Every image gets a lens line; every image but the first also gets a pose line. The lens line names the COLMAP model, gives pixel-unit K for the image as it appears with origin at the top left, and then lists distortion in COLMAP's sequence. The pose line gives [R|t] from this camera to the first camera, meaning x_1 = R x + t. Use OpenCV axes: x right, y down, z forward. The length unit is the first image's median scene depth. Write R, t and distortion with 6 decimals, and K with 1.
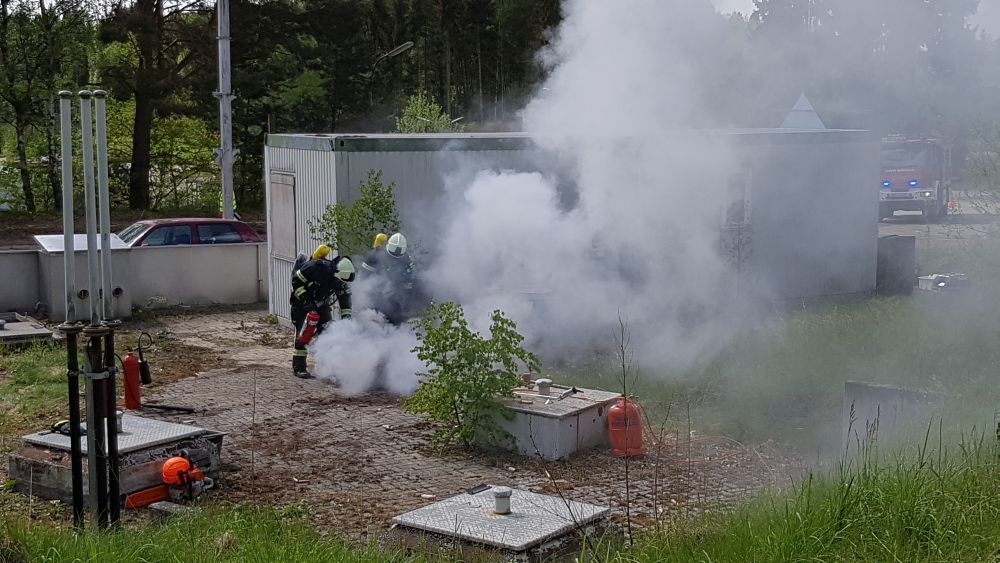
lens RADIAL K [[768.6, 0, 498.0], [0, 768.6, 284.9], [0, 0, 1]] dist [0.066026, -0.105176]
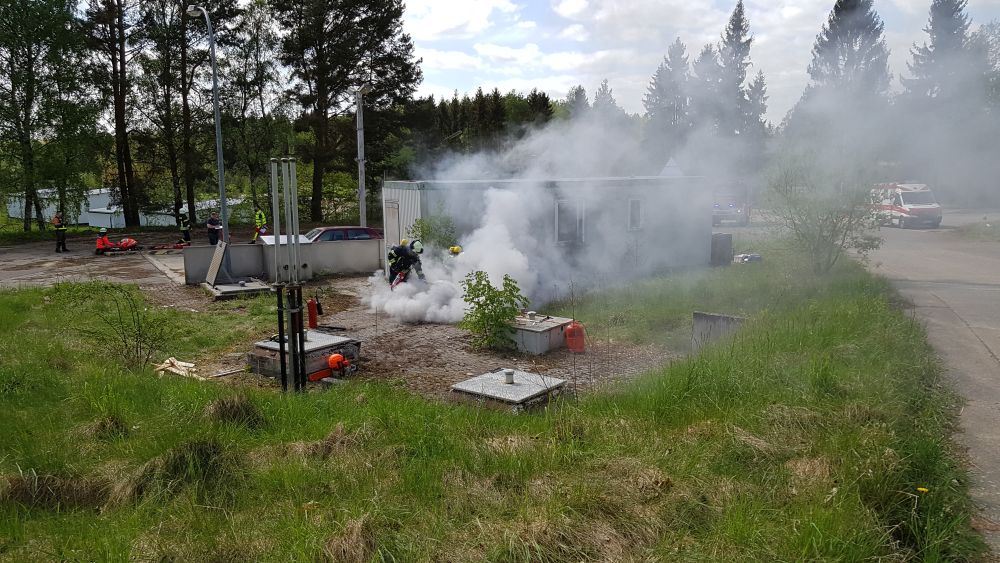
lens RADIAL K [[768.6, 0, 498.0], [0, 768.6, 284.9], [0, 0, 1]] dist [0.066026, -0.105176]
pose [[0.999209, -0.003892, 0.039564, -0.097213], [0.001075, 0.997478, 0.070963, -0.075668], [-0.039741, -0.070864, 0.996694, -0.861315]]
